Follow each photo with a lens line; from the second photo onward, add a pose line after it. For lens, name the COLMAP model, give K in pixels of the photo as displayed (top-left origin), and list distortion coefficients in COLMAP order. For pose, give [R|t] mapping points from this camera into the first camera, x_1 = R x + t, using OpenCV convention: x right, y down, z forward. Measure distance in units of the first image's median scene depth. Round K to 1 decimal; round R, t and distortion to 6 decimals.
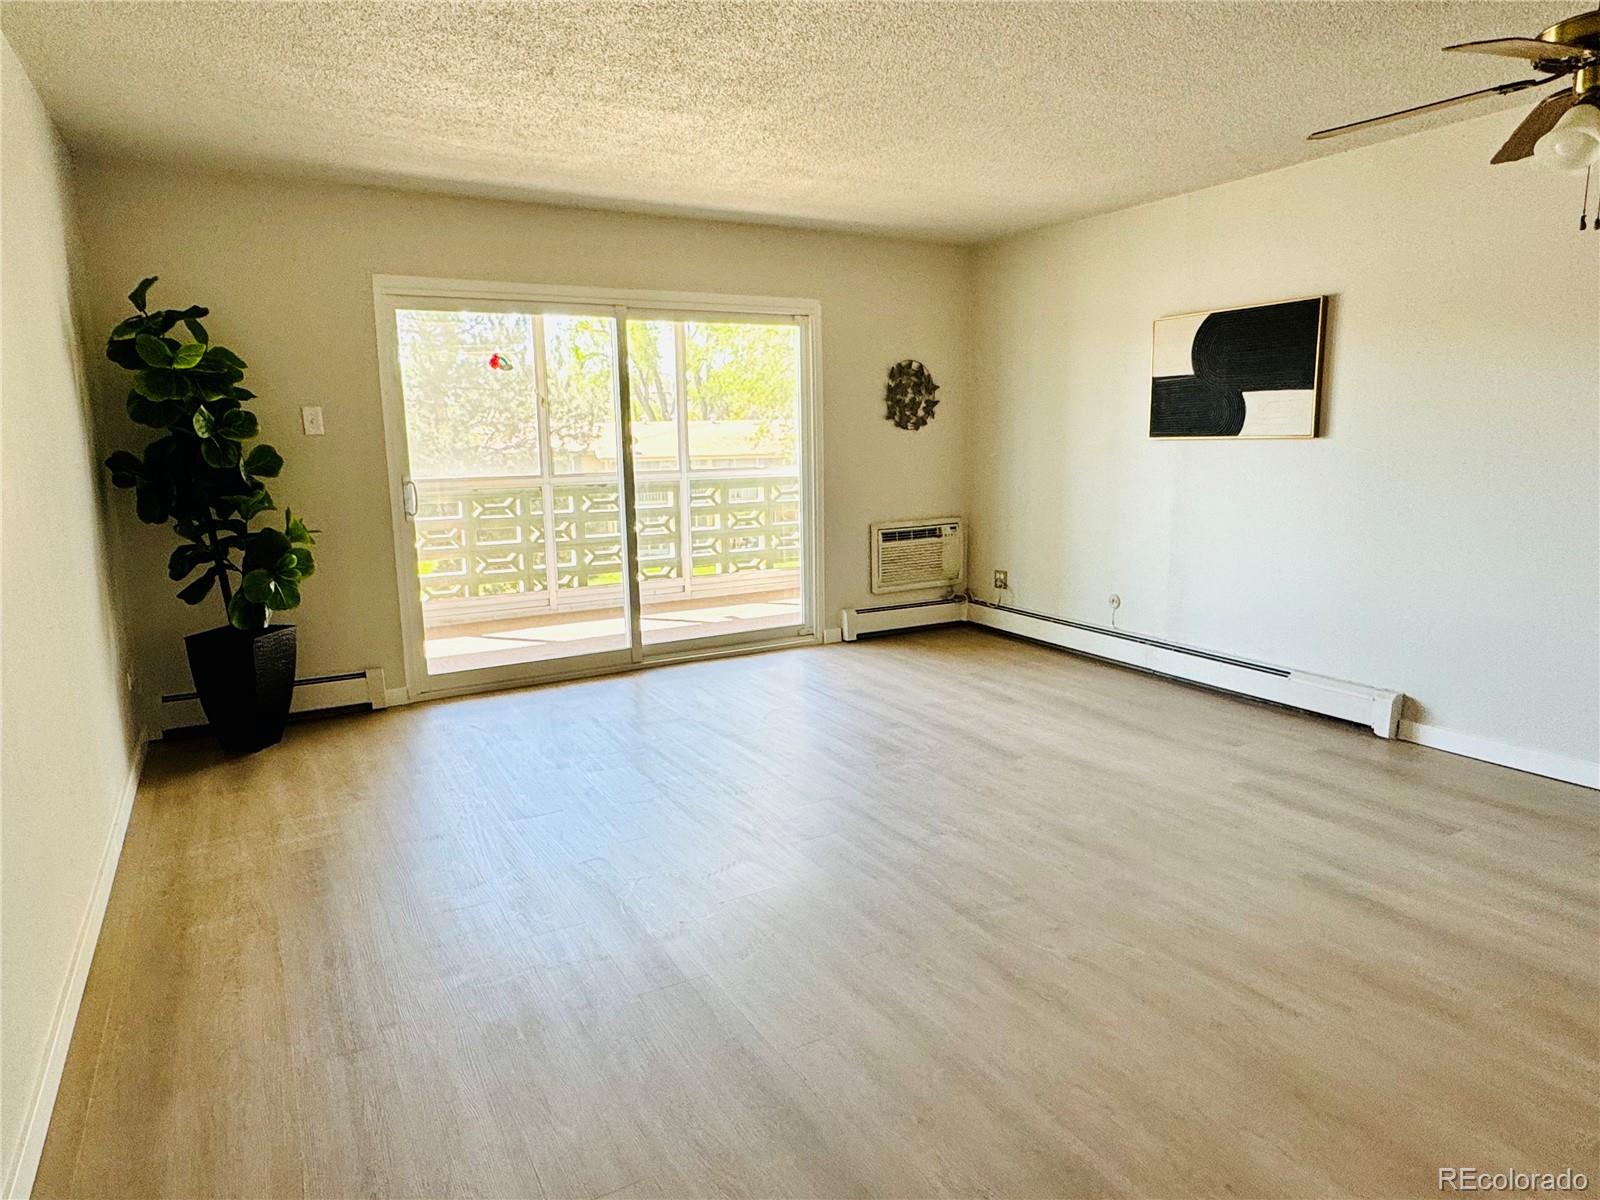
lens RADIAL K [[993.6, 0, 798.3], [0, 993.6, 600.0], [0, 0, 1]] dist [0.005001, 0.000181]
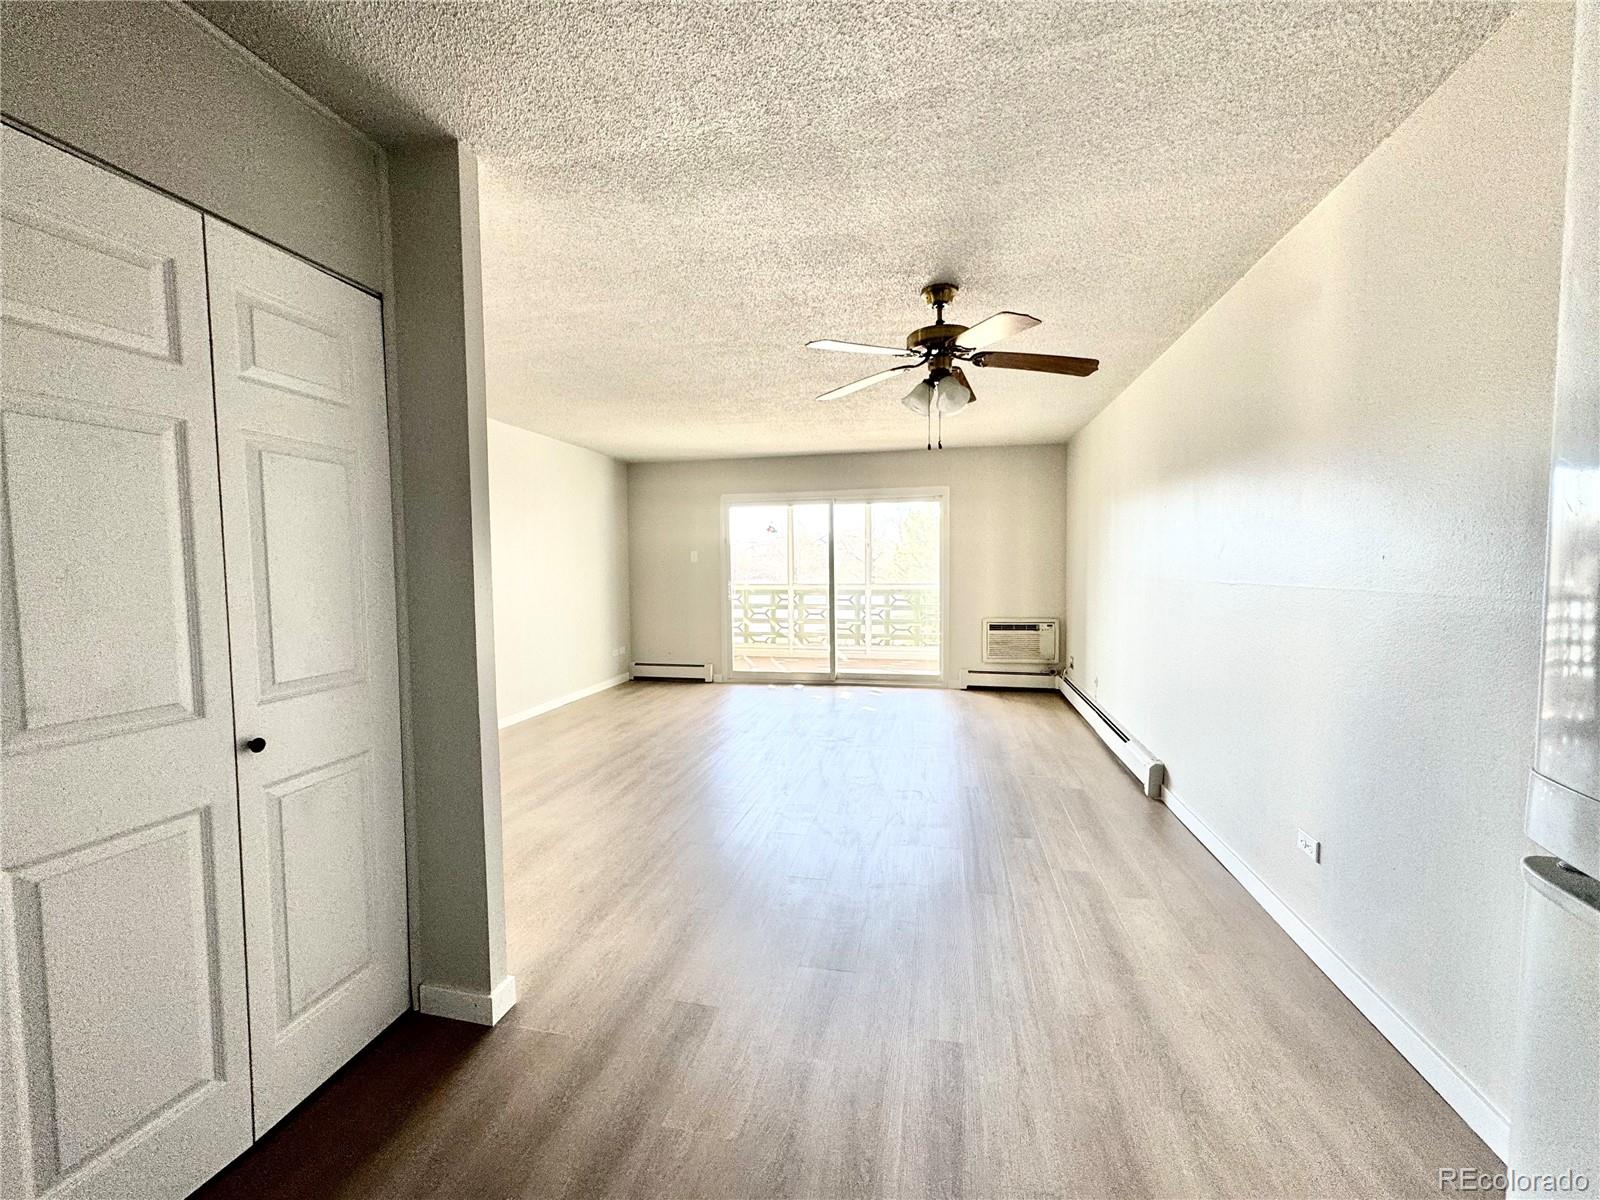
lens RADIAL K [[638.0, 0, 803.5], [0, 638.0, 597.7], [0, 0, 1]] dist [-0.011576, 0.001286]
pose [[0.753774, 0.045619, -0.655549, 0.533780], [-0.117380, 0.990891, -0.066014, -0.006975], [0.646566, 0.126708, 0.752262, 0.025686]]
